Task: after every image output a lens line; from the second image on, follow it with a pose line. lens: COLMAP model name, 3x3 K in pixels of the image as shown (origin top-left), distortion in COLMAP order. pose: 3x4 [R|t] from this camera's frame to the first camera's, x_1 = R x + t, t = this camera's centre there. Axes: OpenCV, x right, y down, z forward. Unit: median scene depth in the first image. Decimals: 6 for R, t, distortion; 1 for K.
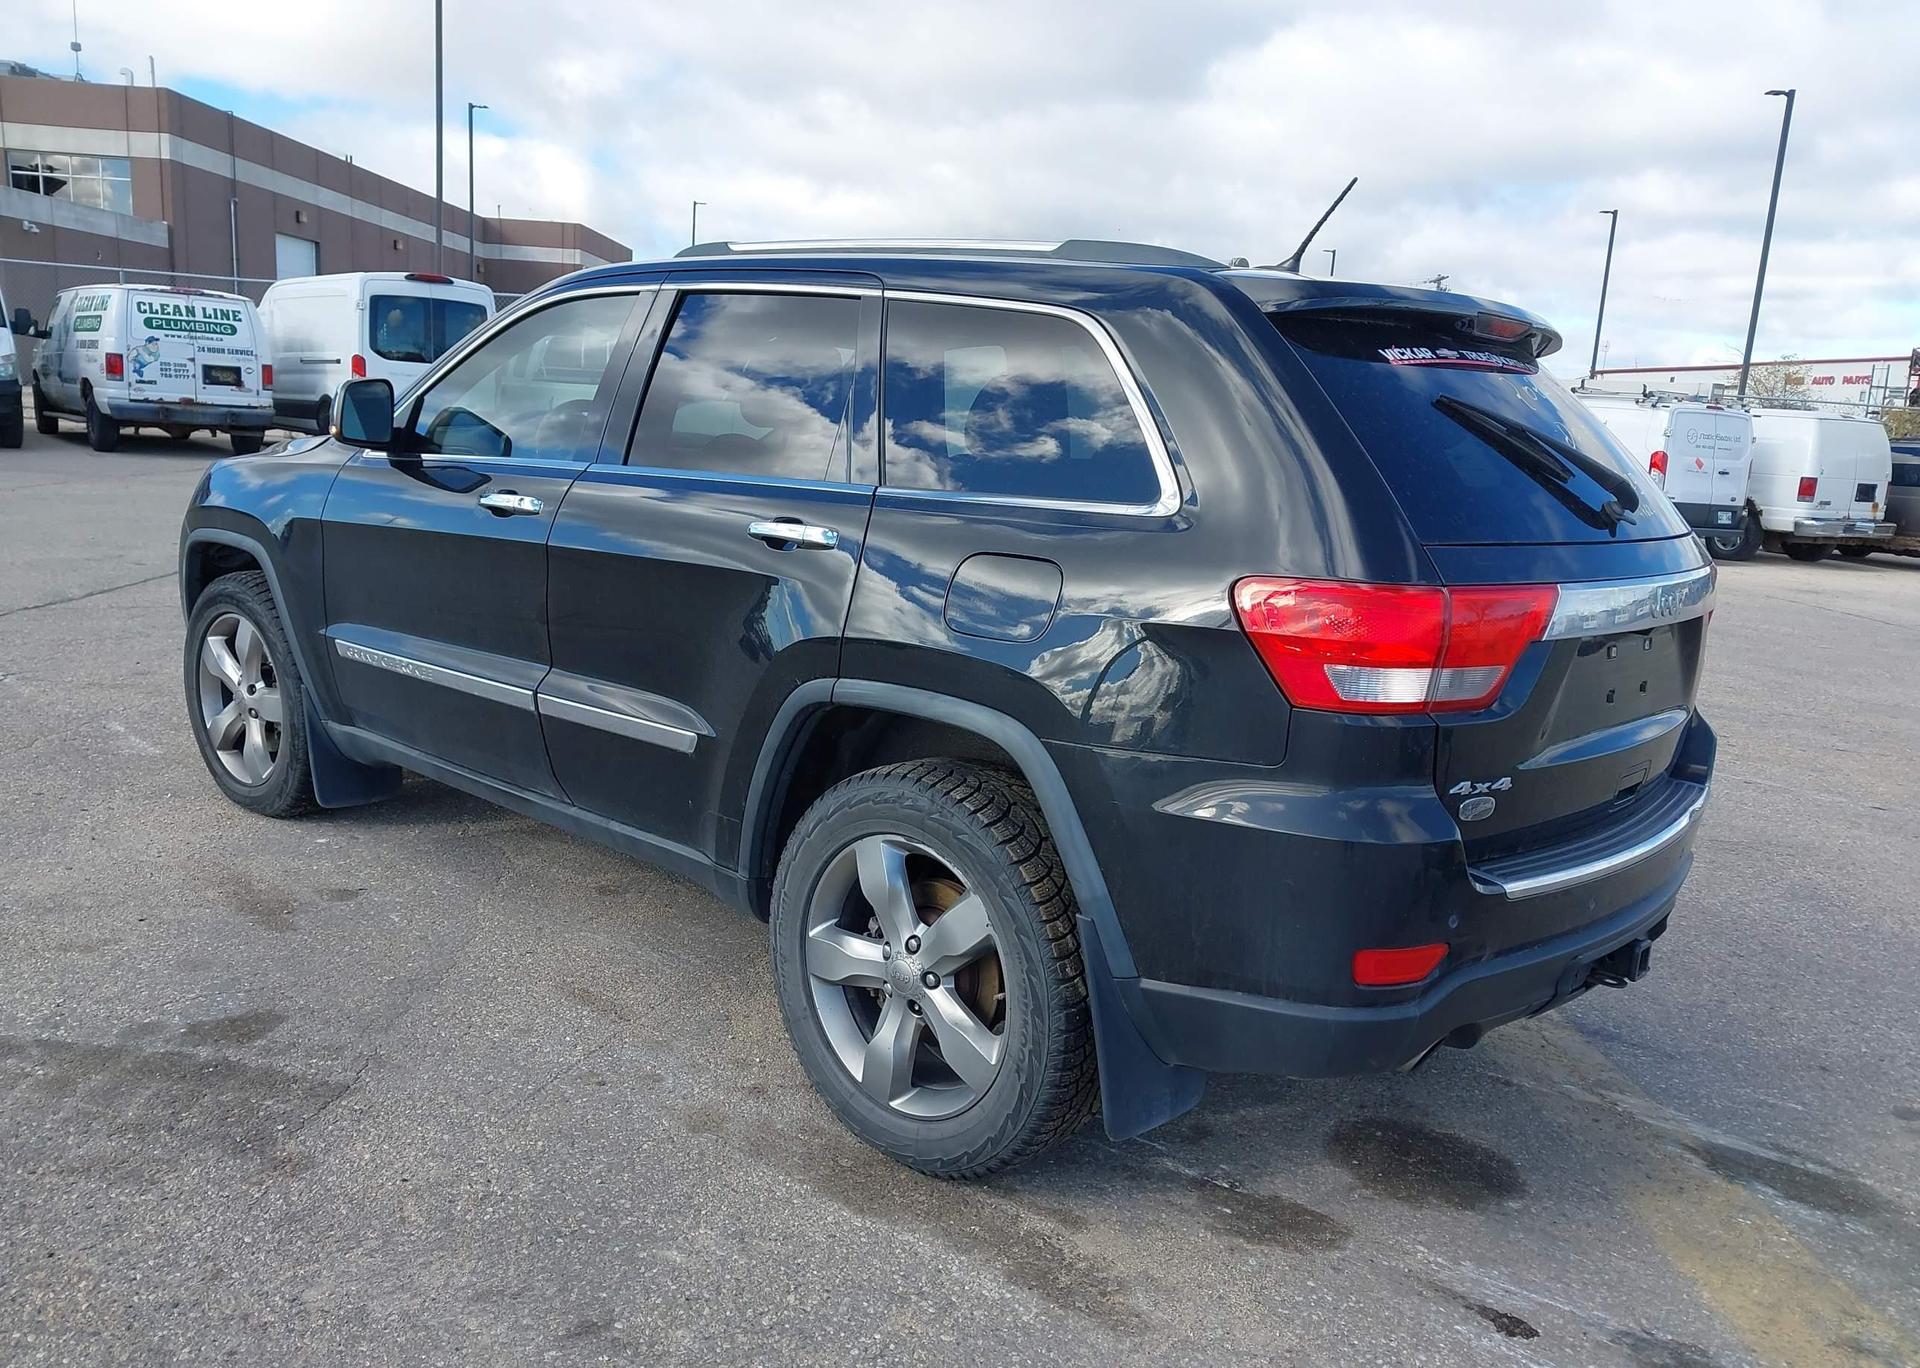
lens RADIAL K [[1515.3, 0, 959.0], [0, 1515.3, 681.8], [0, 0, 1]] dist [0.026200, -0.041066]
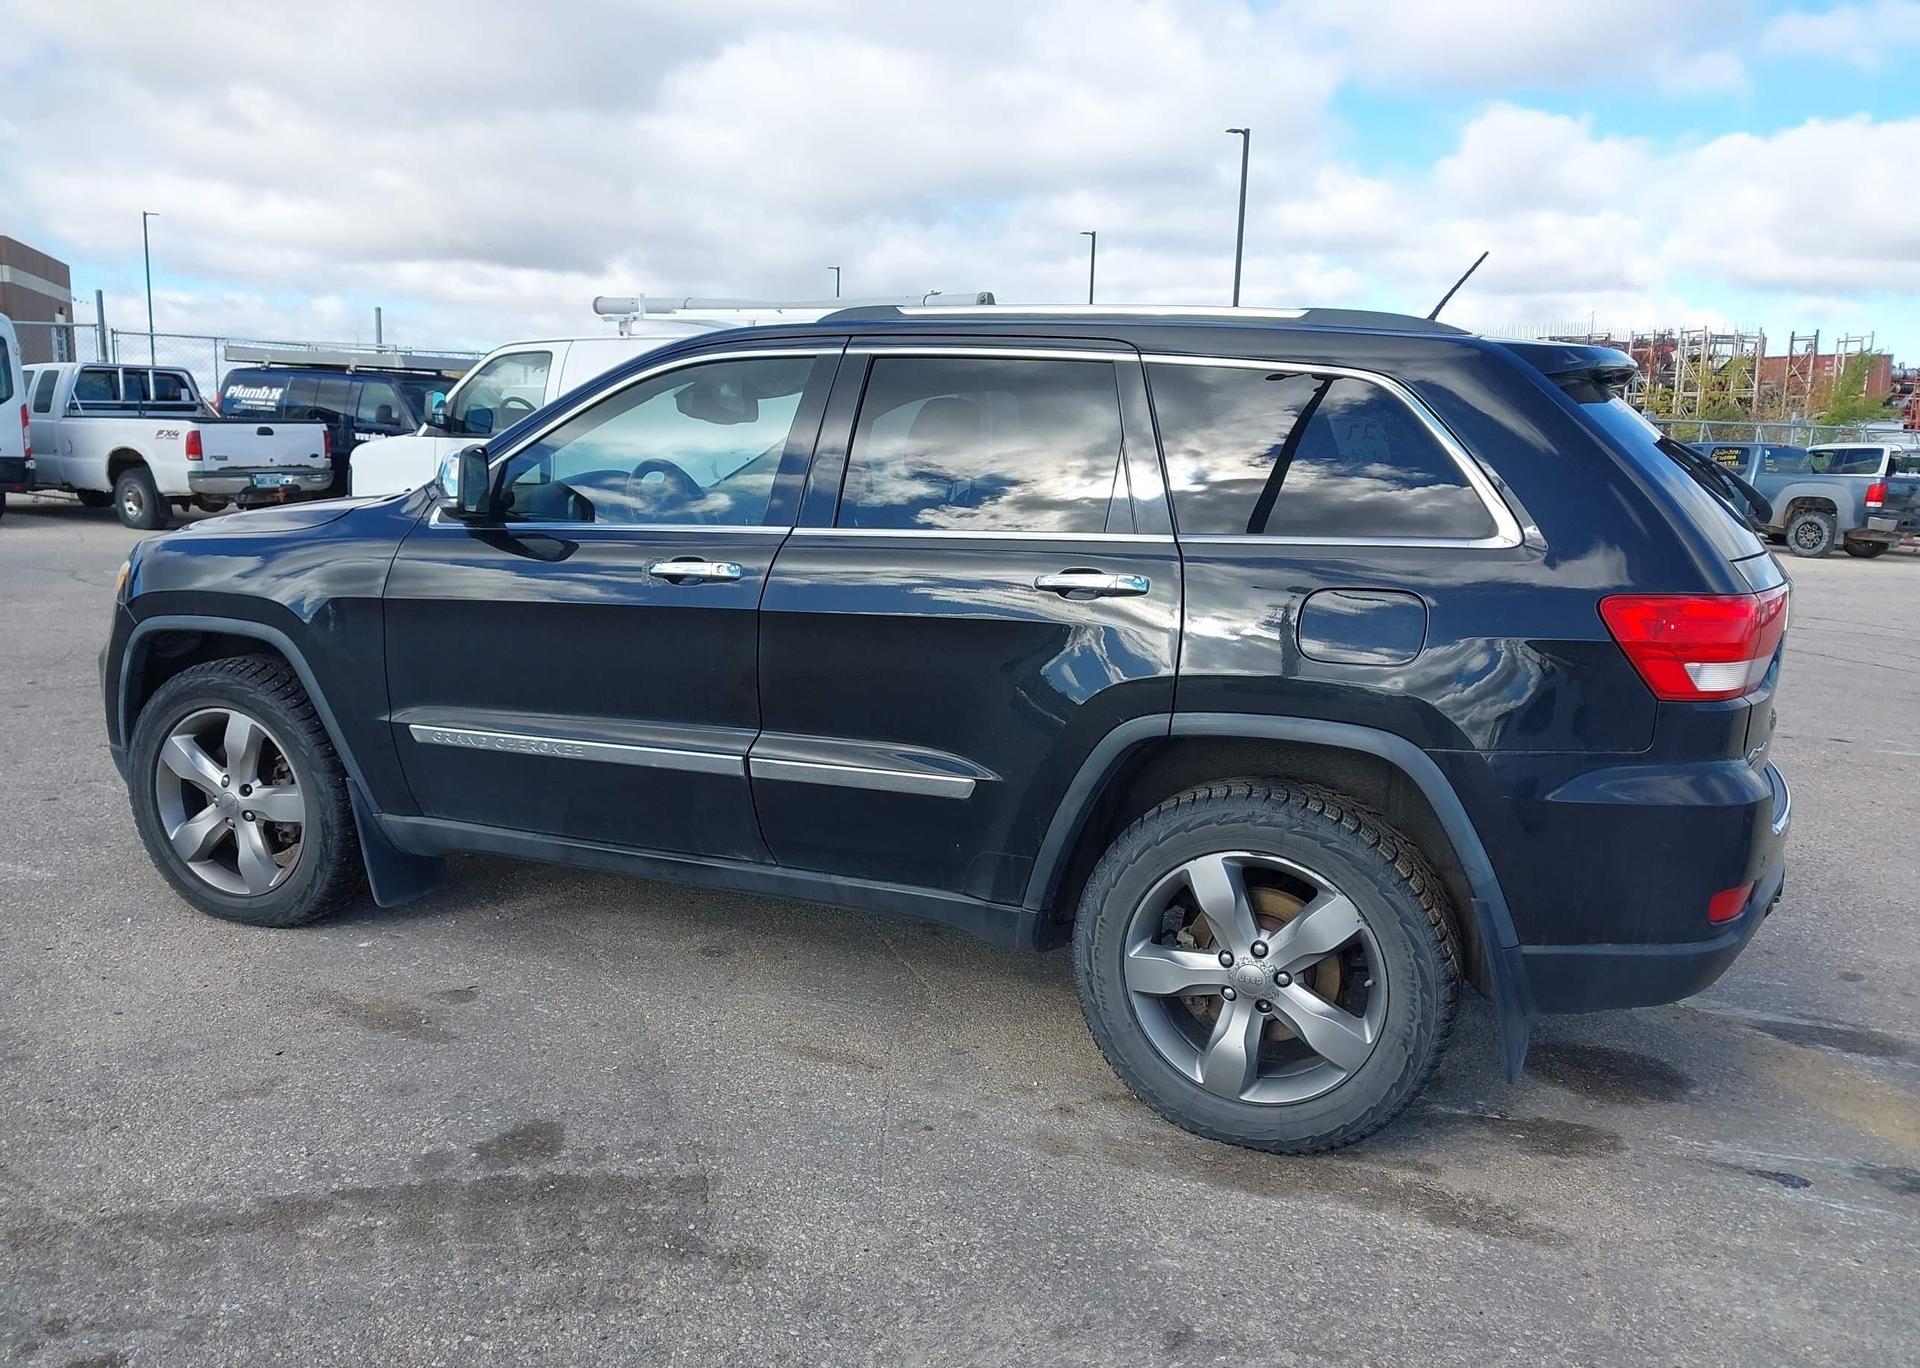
lens RADIAL K [[1515.3, 0, 955.6], [0, 1515.3, 677.4], [0, 0, 1]] dist [0.026200, -0.041066]
pose [[0.945978, -0.084409, 0.313050, -0.529662], [0.087482, 0.996157, 0.004243, -0.043861], [-0.312205, 0.023372, 0.949727, 0.015086]]
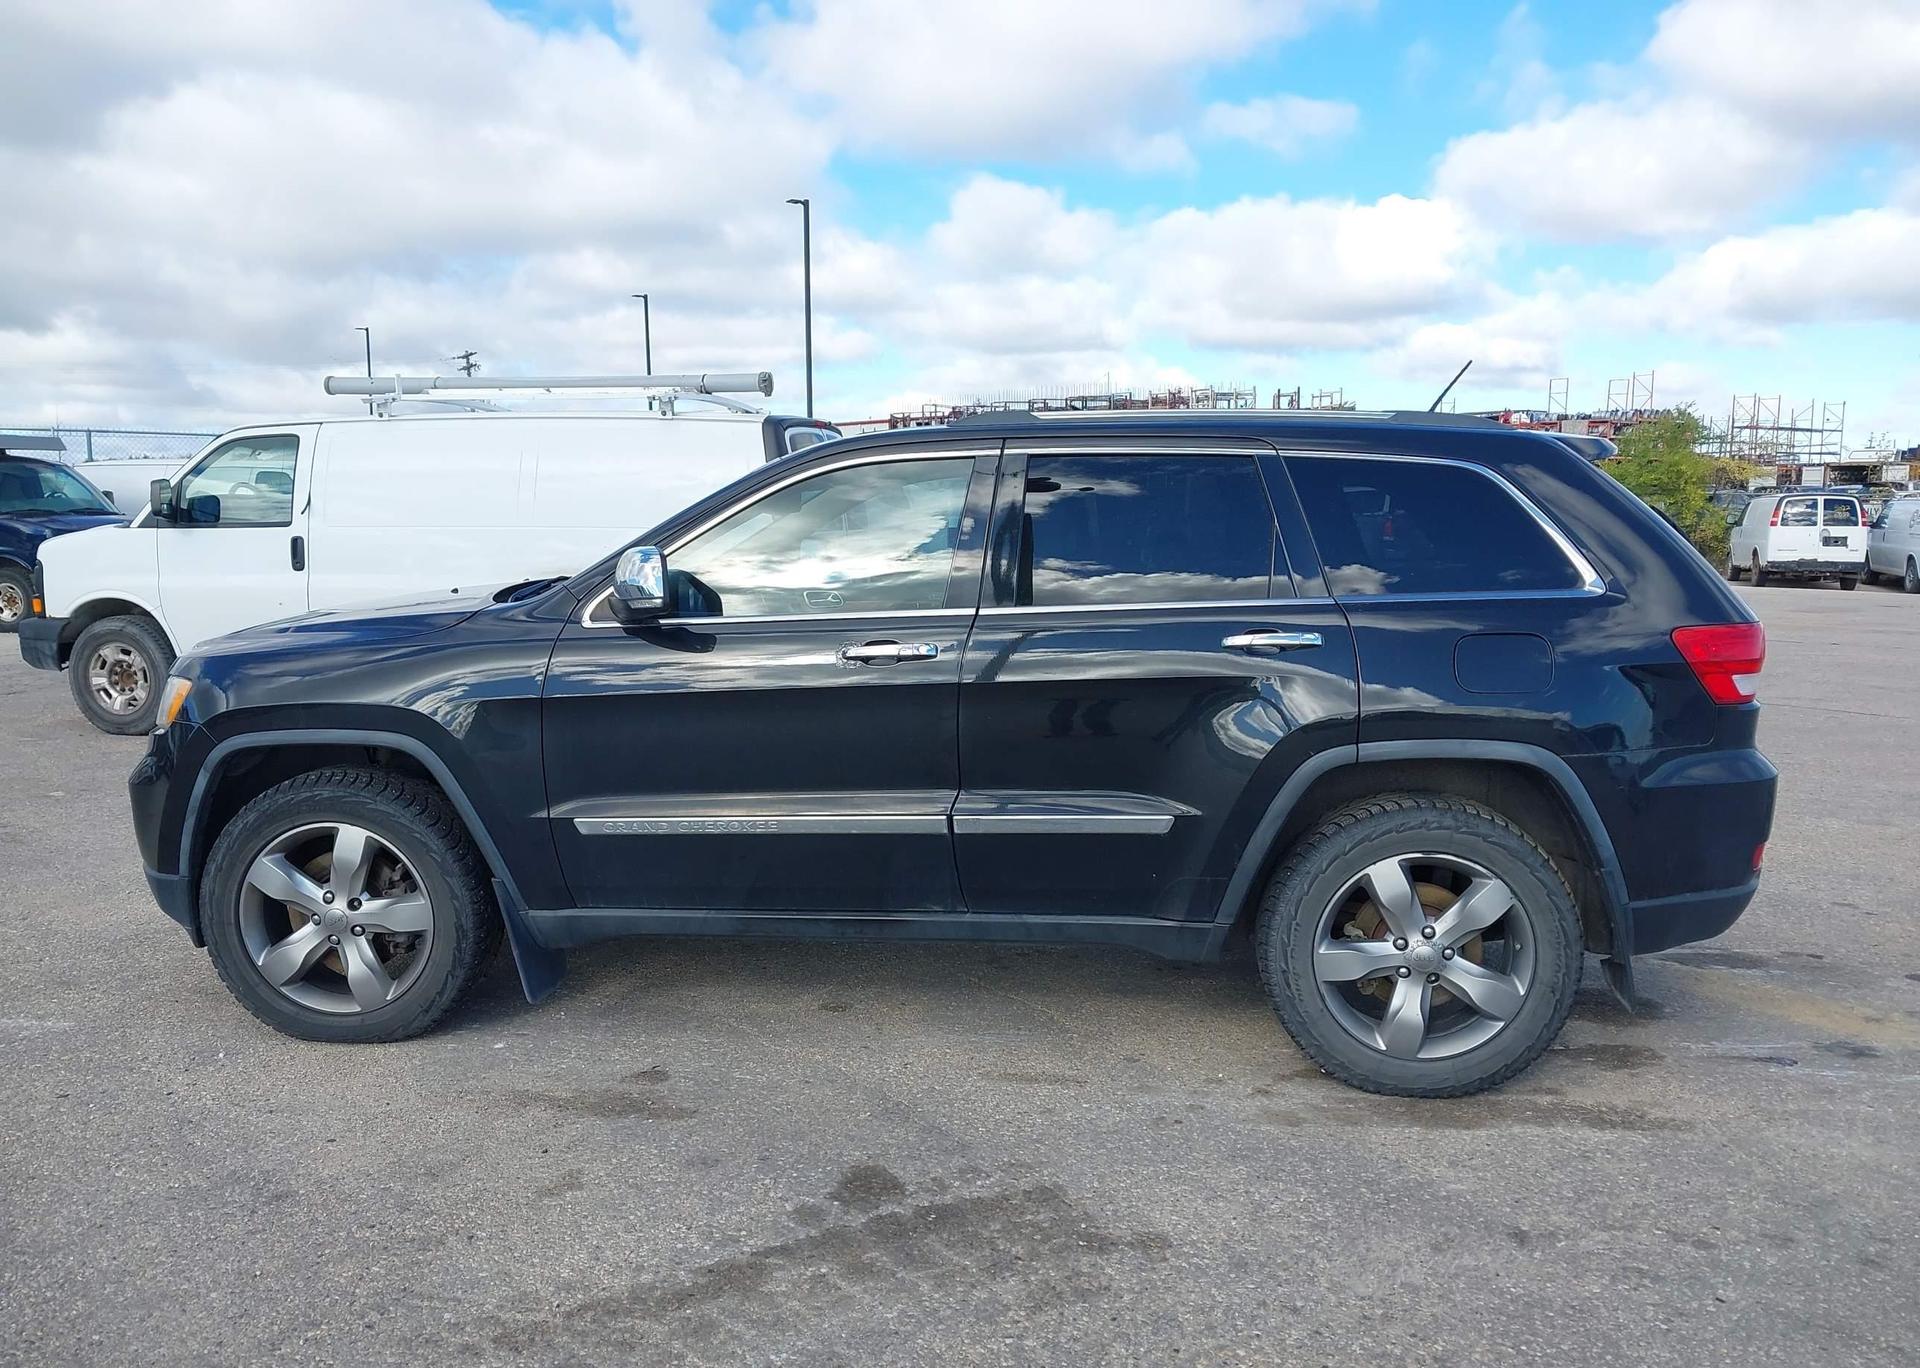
lens RADIAL K [[1515.3, 0, 950.4], [0, 1515.3, 682.7], [0, 0, 1]] dist [0.026200, -0.041066]
pose [[0.803907, -0.132991, 0.579695, -1.049833], [0.157405, 0.987500, 0.008262, -0.114752], [-0.573547, 0.084605, 0.814792, 0.113835]]
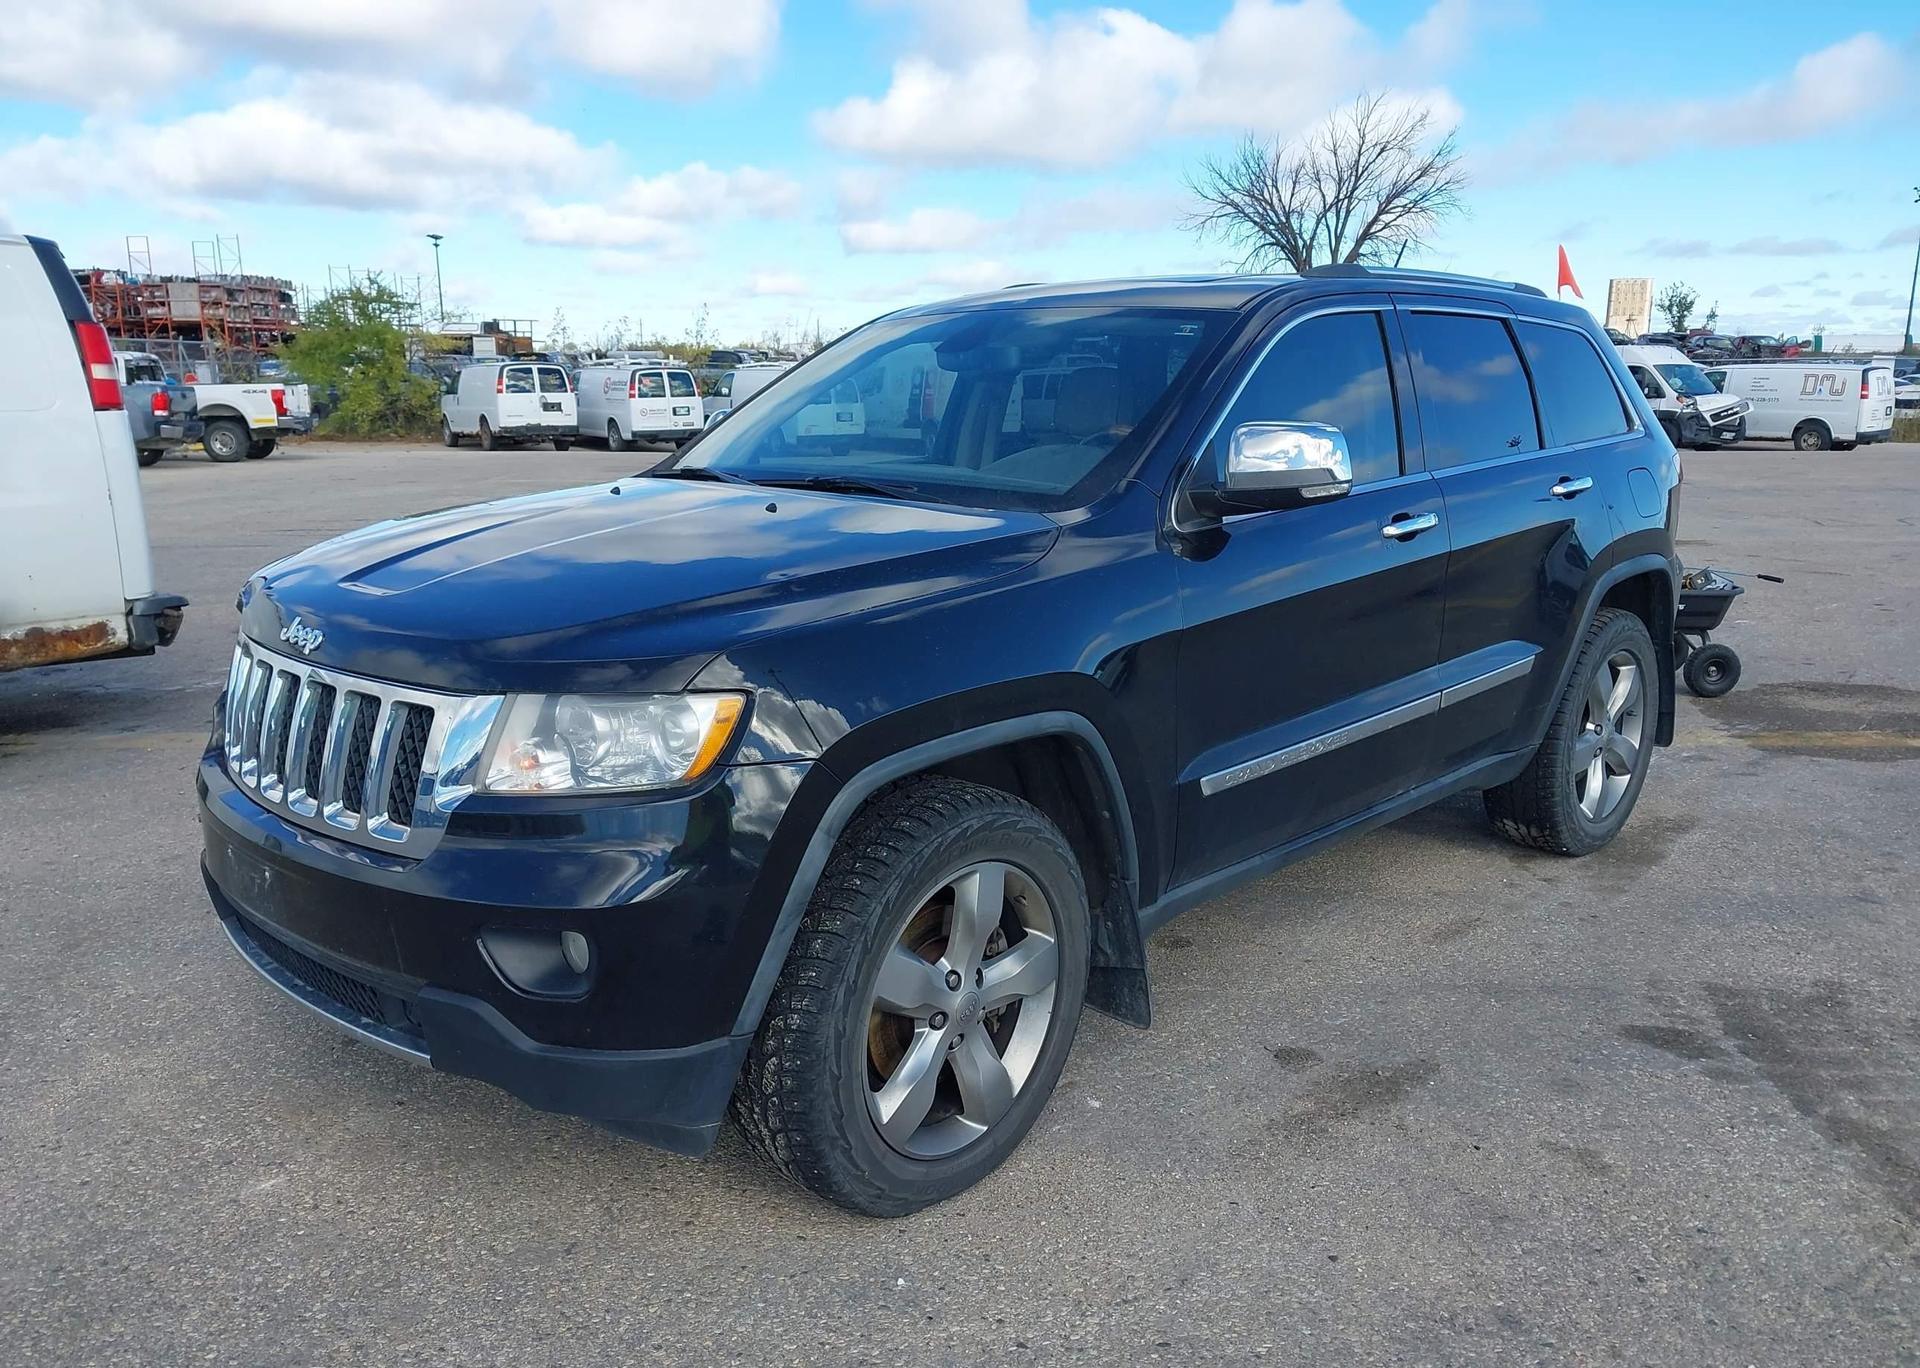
lens RADIAL K [[1515.3, 0, 972.4], [0, 1515.3, 711.0], [0, 0, 1]] dist [0.026200, -0.041066]
pose [[0.027245, -0.281344, 0.959220, -1.528071], [0.187272, 0.944023, 0.271568, -0.383924], [-0.981930, 0.172236, 0.078407, 1.447585]]
